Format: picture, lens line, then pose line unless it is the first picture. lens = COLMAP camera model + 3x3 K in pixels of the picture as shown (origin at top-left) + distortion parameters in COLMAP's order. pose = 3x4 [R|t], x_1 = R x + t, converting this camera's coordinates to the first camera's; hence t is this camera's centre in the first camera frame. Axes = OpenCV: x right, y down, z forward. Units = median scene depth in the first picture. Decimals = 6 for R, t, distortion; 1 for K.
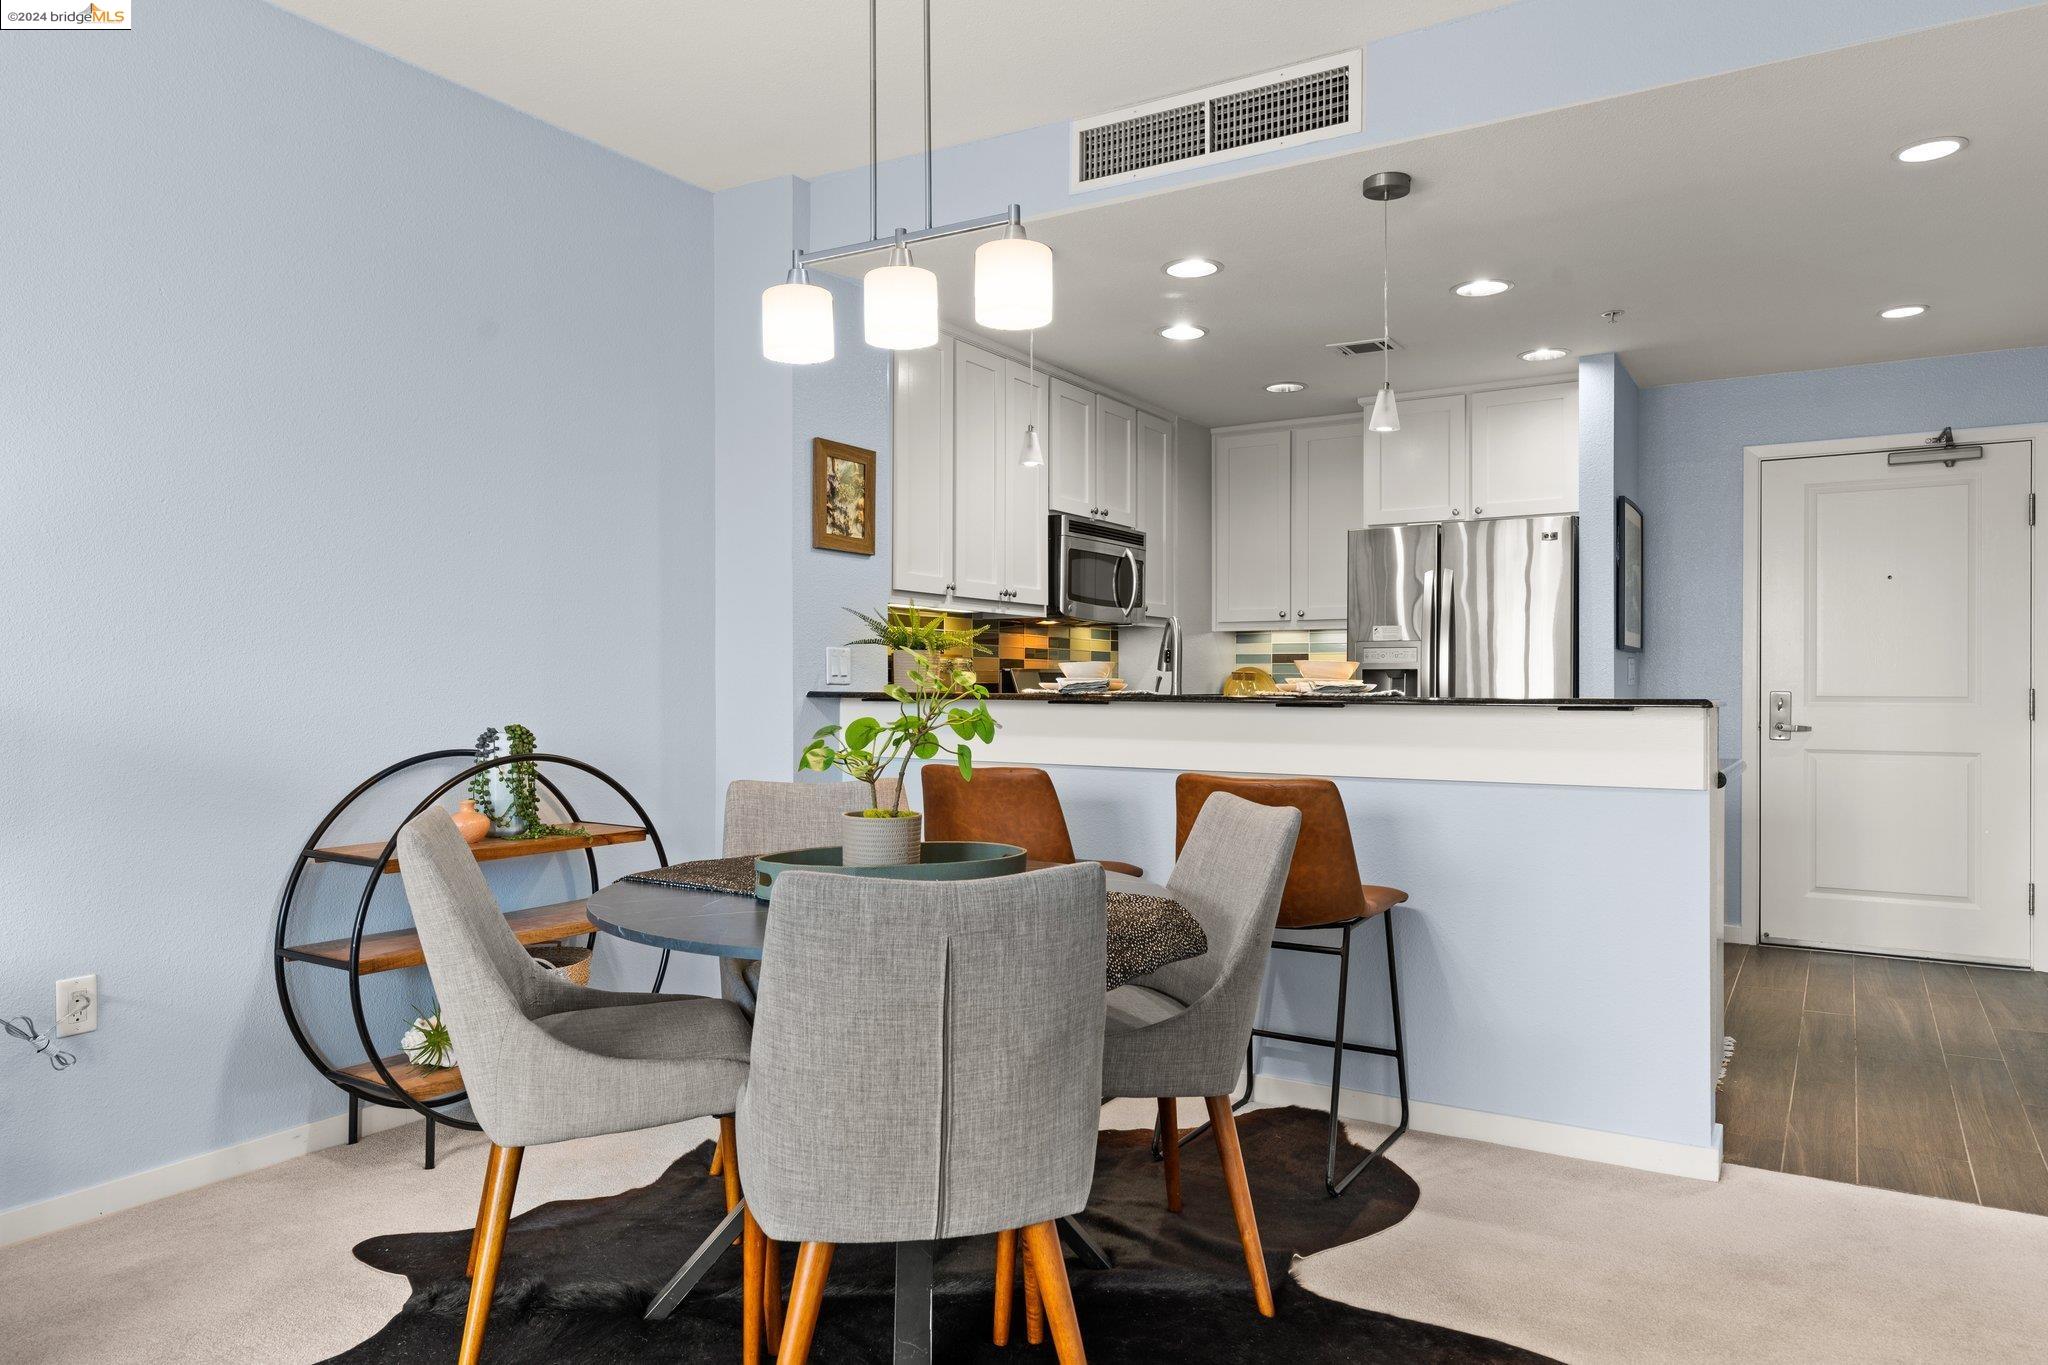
lens RADIAL K [[1339.8, 0, 1021.4], [0, 1339.8, 686.1], [0, 0, 1]] dist [0.002763, 0.000532]
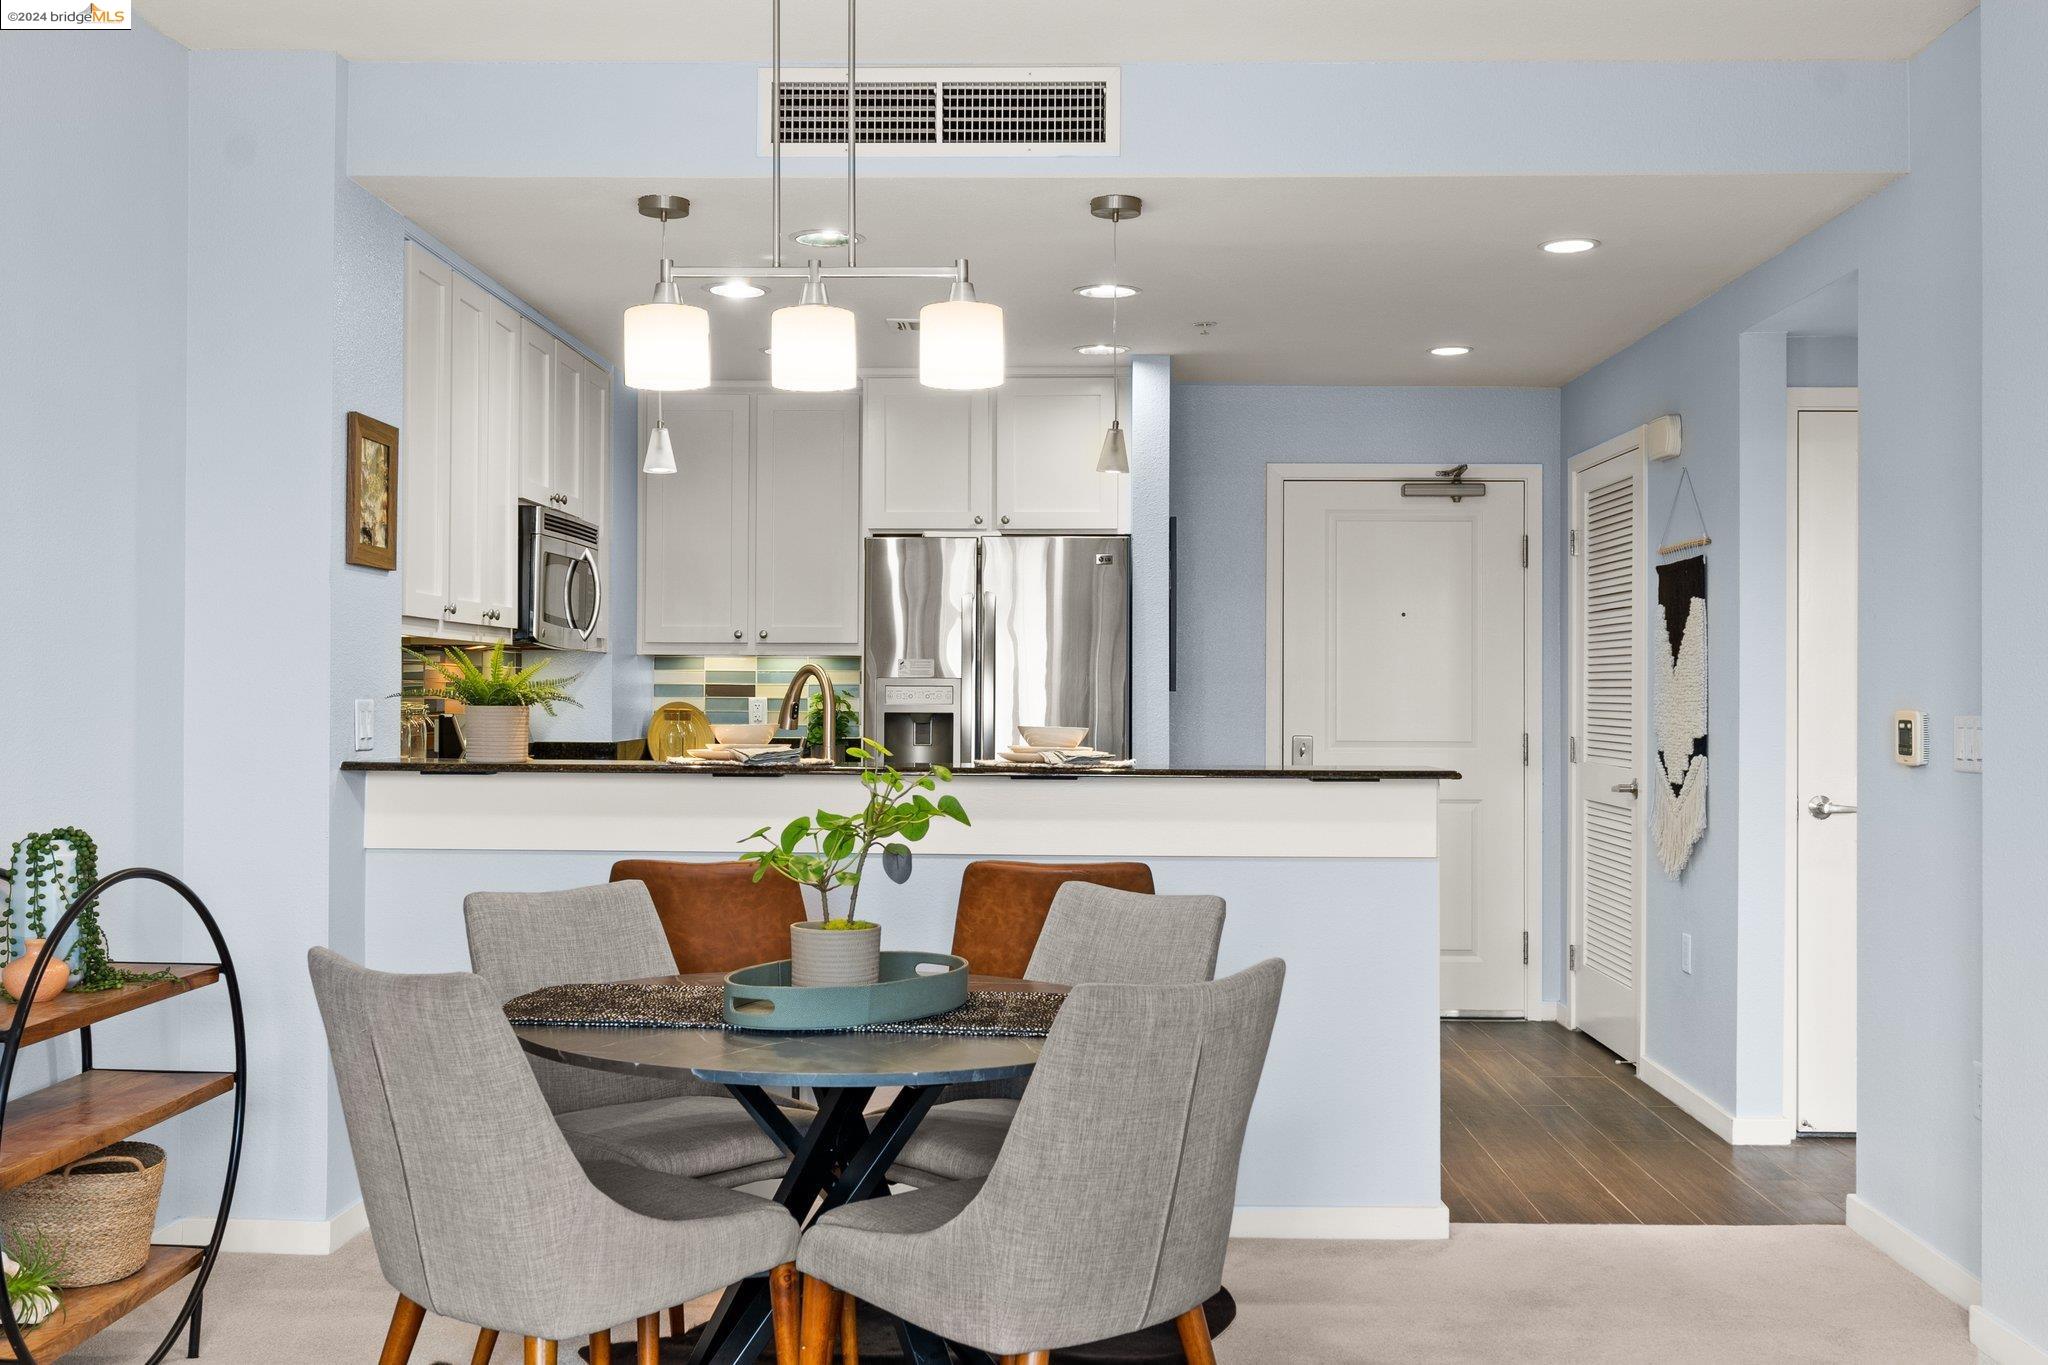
lens RADIAL K [[2056.0, 0, 1031.7], [0, 2056.0, 664.3], [0, 0, 1]] dist [0.008786, 0.008635]
pose [[0.862171, 0.008720, 0.506542, -0.363304], [-0.002926, 0.999921, -0.012233, -0.032876], [-0.506608, 0.009064, 0.862129, -0.131754]]
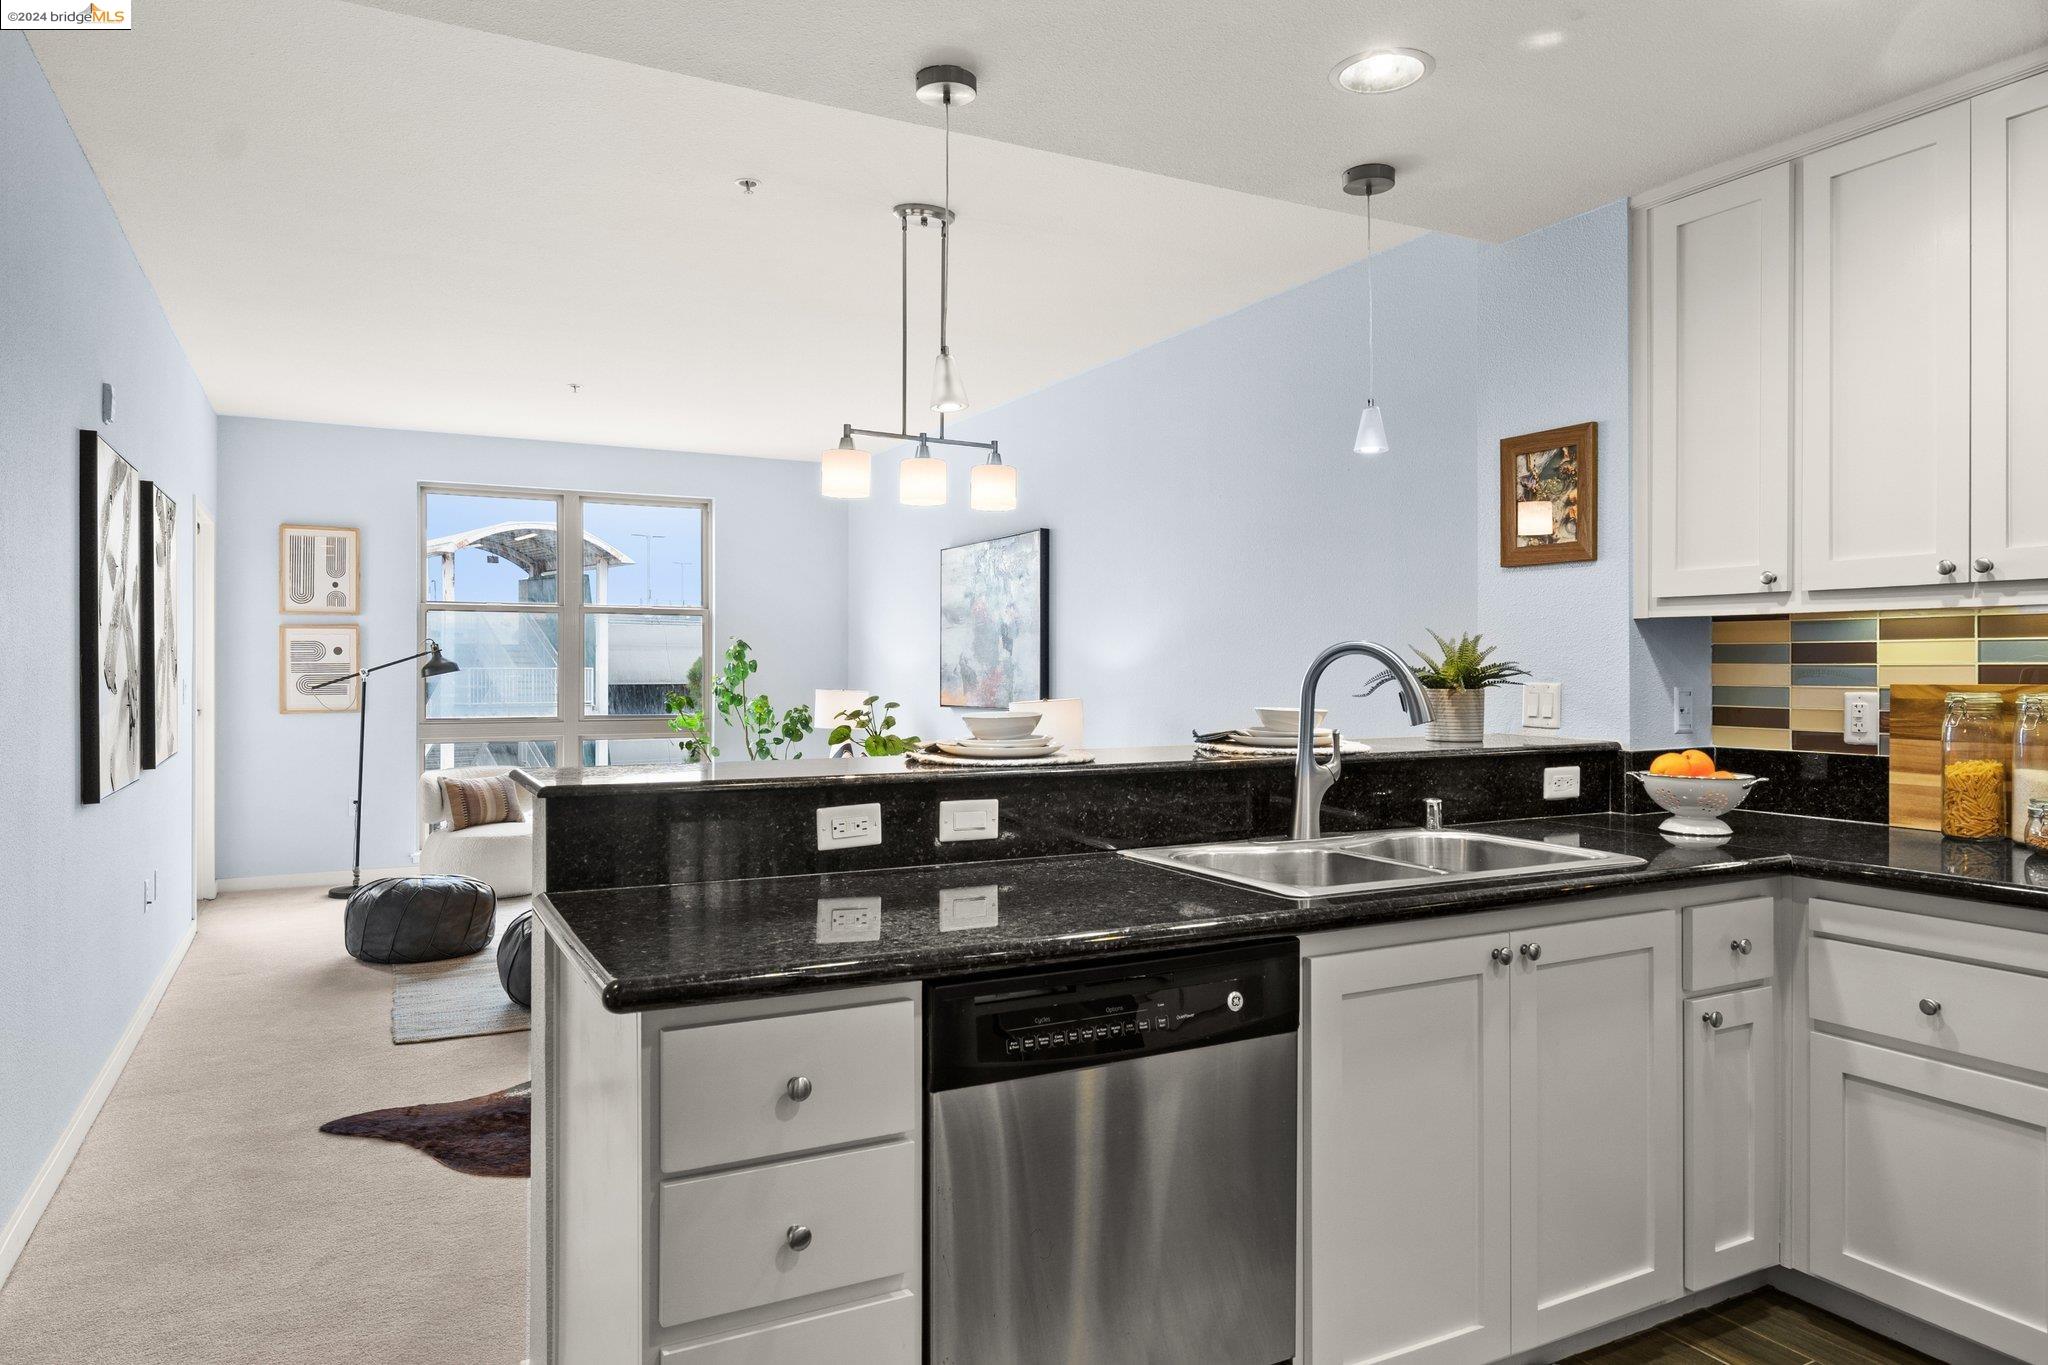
lens RADIAL K [[1300.8, 0, 1024.5], [0, 1300.8, 669.5], [0, 0, 1]] dist [-0.002625, 0.002833]
pose [[-0.509891, -0.001008, -0.860239, 0.657767], [-0.001879, 0.999998, -0.000058, -0.033702], [0.860237, 0.001586, -0.509892, 1.057916]]
